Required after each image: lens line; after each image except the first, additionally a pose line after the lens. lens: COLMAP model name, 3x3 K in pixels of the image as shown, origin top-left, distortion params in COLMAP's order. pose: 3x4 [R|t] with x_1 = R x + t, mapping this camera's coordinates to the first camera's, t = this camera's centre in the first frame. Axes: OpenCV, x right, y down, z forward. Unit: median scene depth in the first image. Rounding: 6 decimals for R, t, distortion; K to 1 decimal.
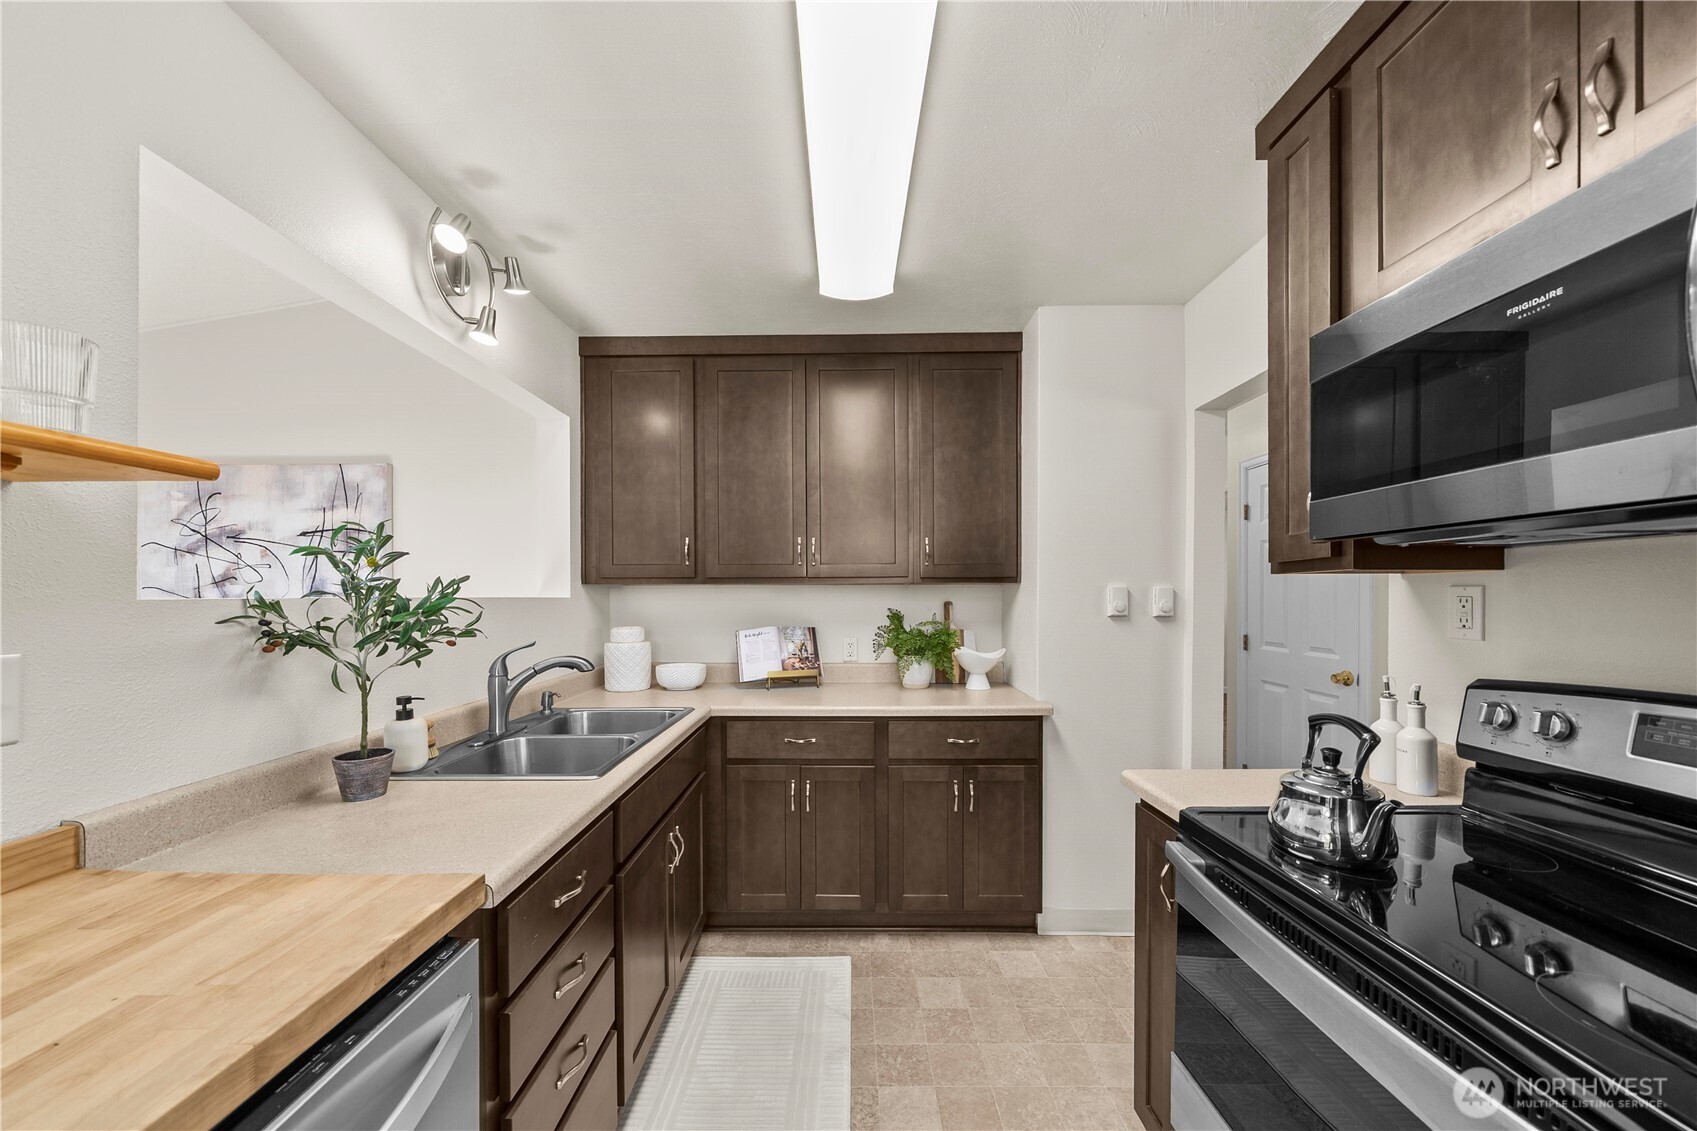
lens RADIAL K [[593.0, 0, 848.1], [0, 593.0, 598.2], [0, 0, 1]] dist [-0.006848, 0.000082]
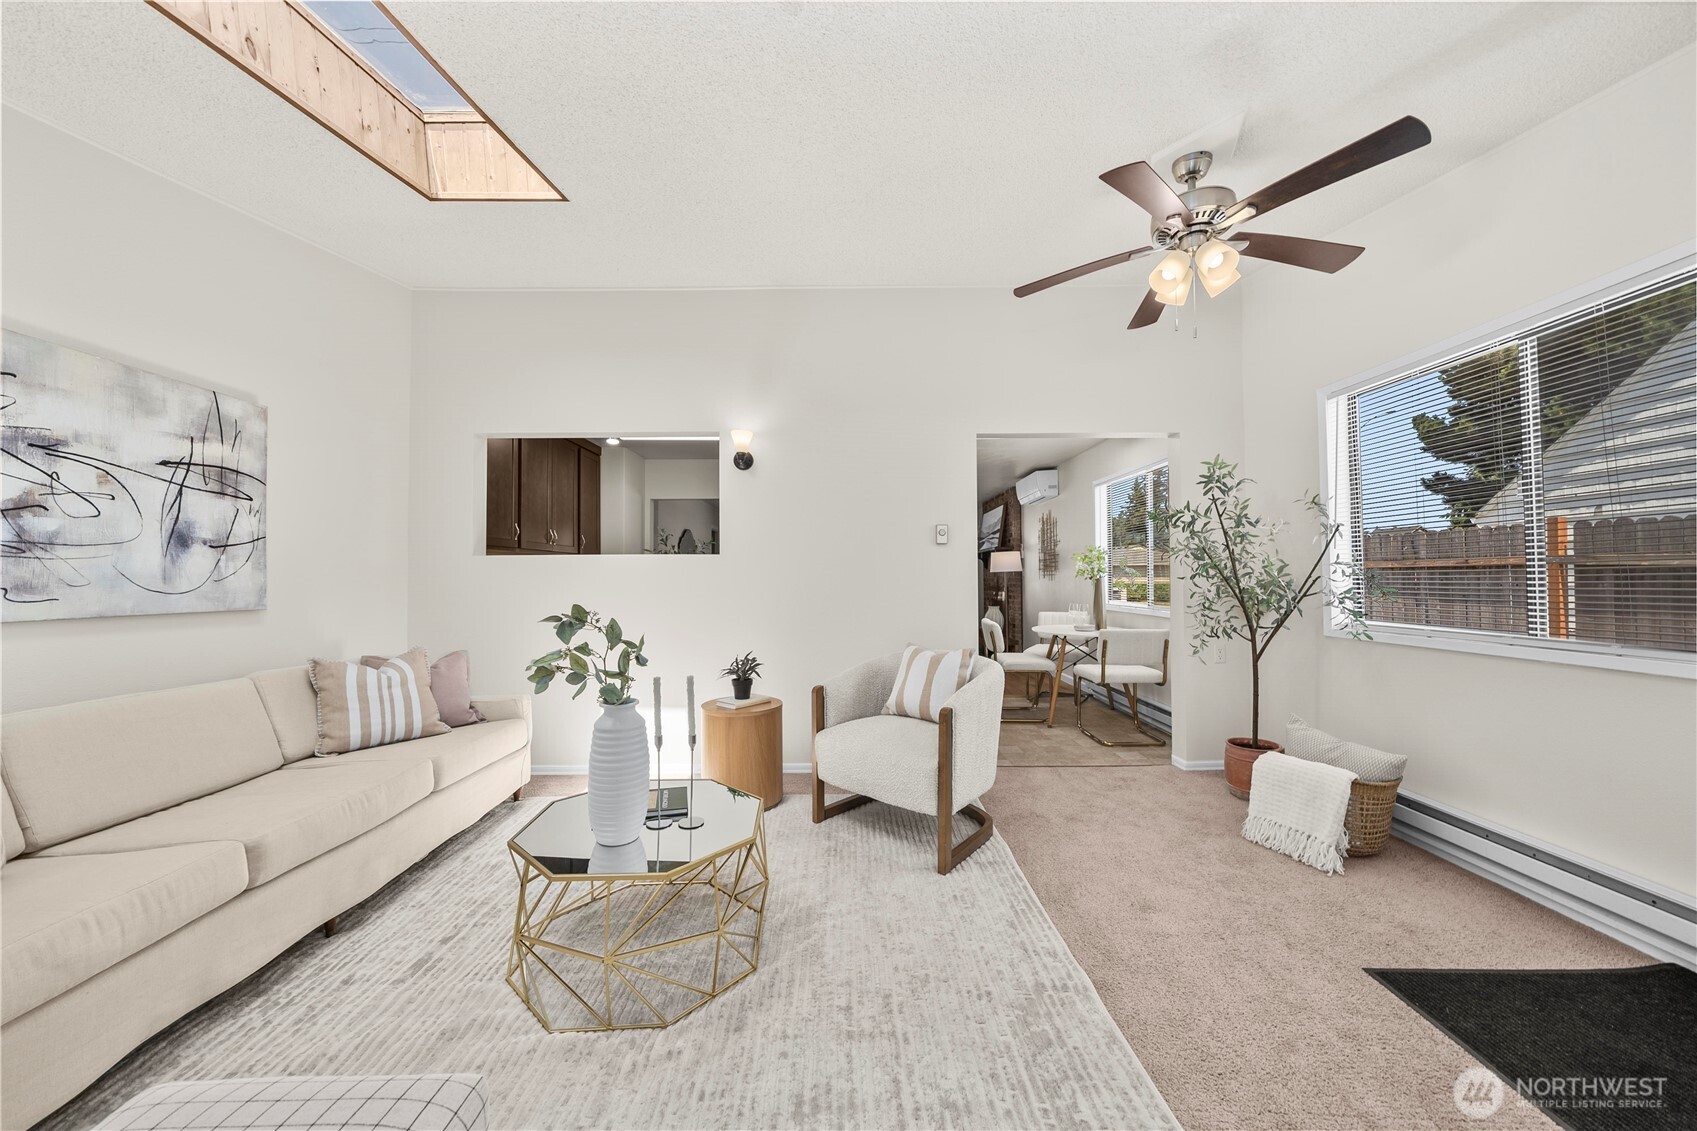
lens RADIAL K [[578.9, 0, 844.5], [0, 578.9, 569.4], [0, 0, 1]] dist [-0.011462, 0.001305]
pose [[-0.000549, 0.020518, 0.999789, -1.866835], [0.010318, 0.999736, -0.020511, 0.066331], [-0.999947, 0.010304, -0.000761, 0.087896]]
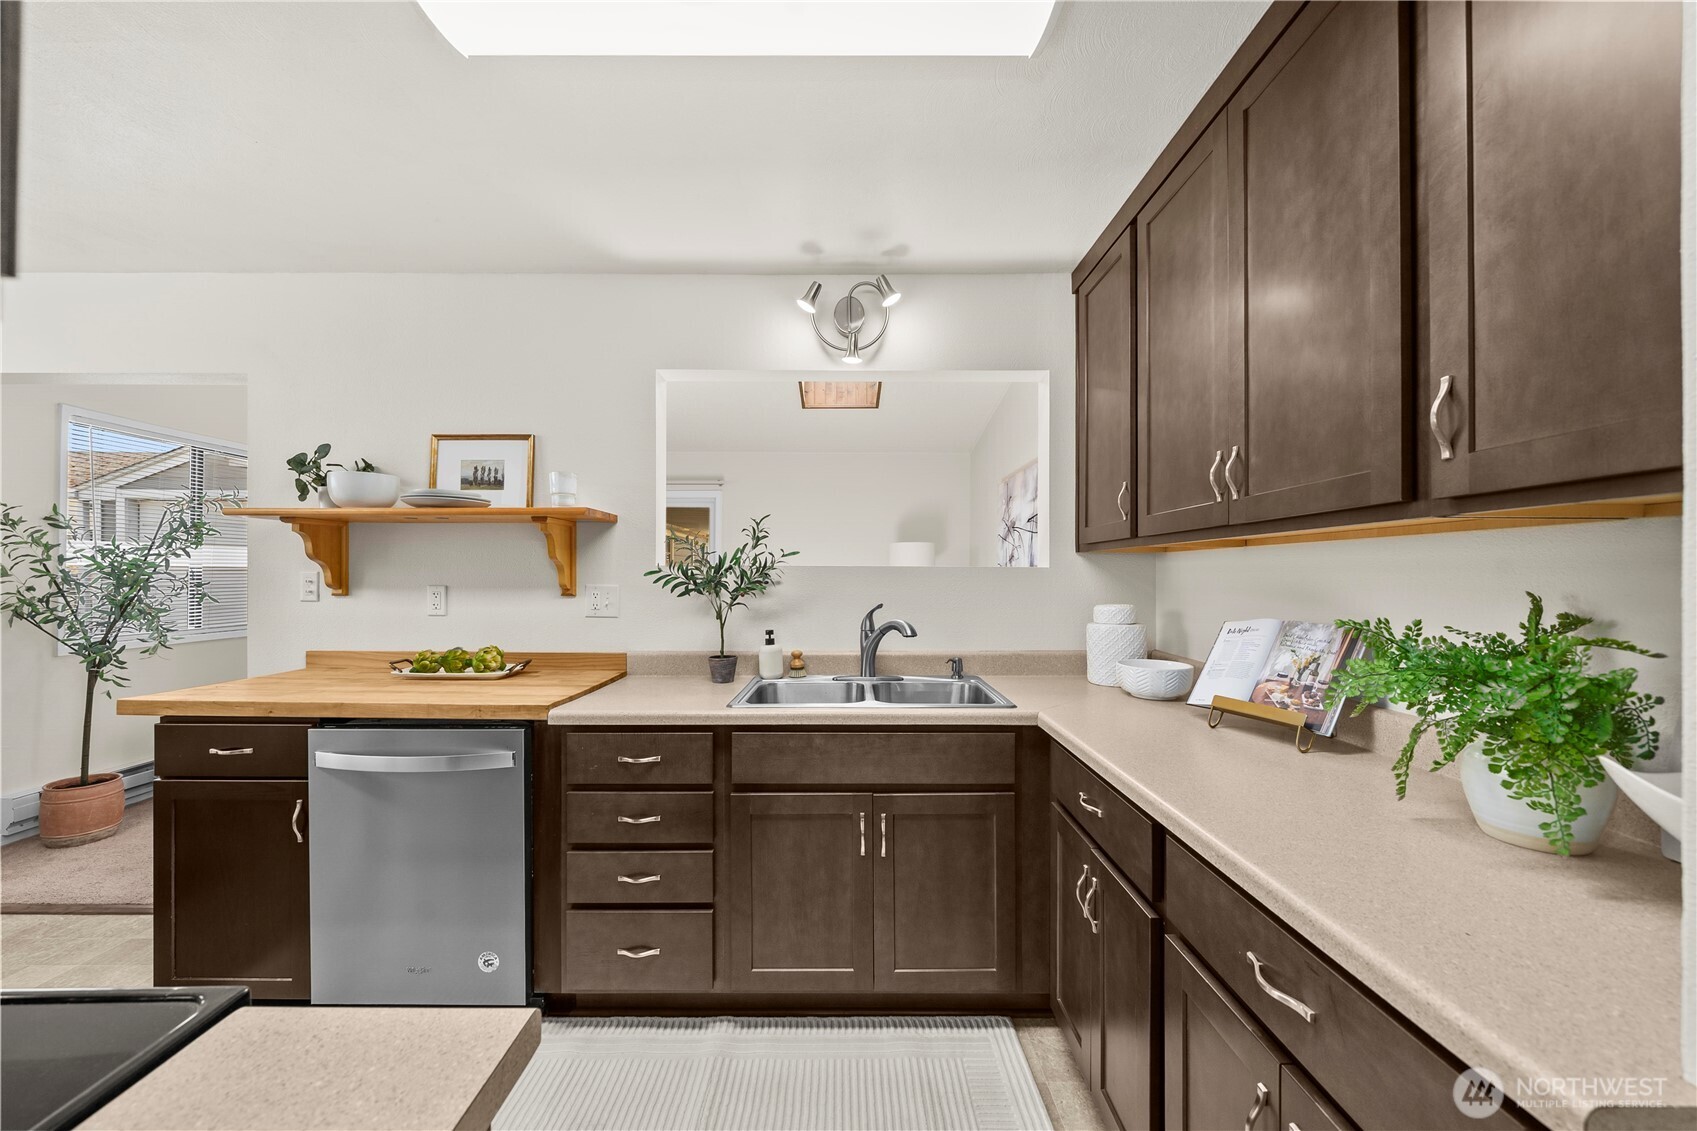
lens RADIAL K [[619.5, 0, 839.8], [0, 619.5, 571.5], [0, 0, 1]] dist [-0.001150, -0.000072]
pose [[0.001468, -0.001851, -0.999997, 0.474540], [-0.008358, 0.999963, -0.001863, 0.009660], [0.999964, 0.008361, 0.001452, 0.658981]]
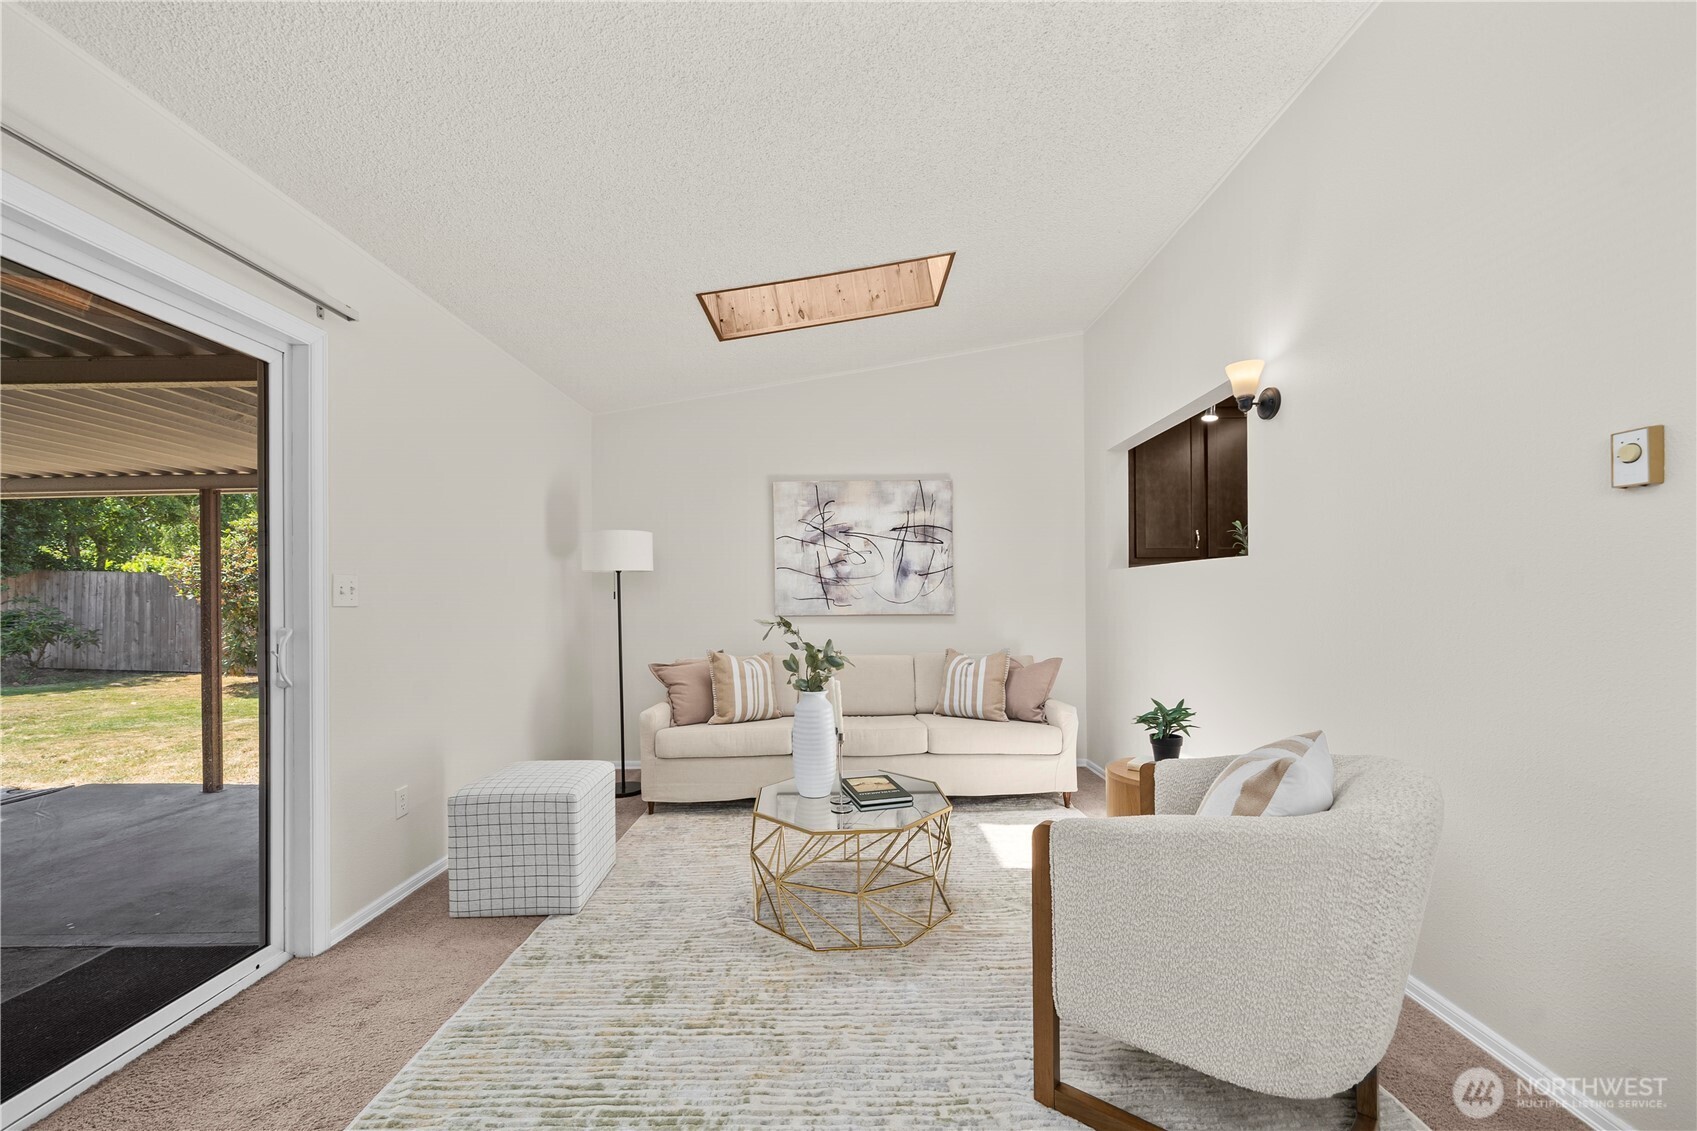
lens RADIAL K [[667.5, 0, 841.4], [0, 667.5, 594.4], [0, 0, 1]] dist [-0.001199, -0.000056]
pose [[0.999946, -0.005701, -0.008647, -1.142340], [0.005617, 0.999938, -0.009629, 0.068323], [0.008701, 0.009580, 0.999916, -0.665589]]
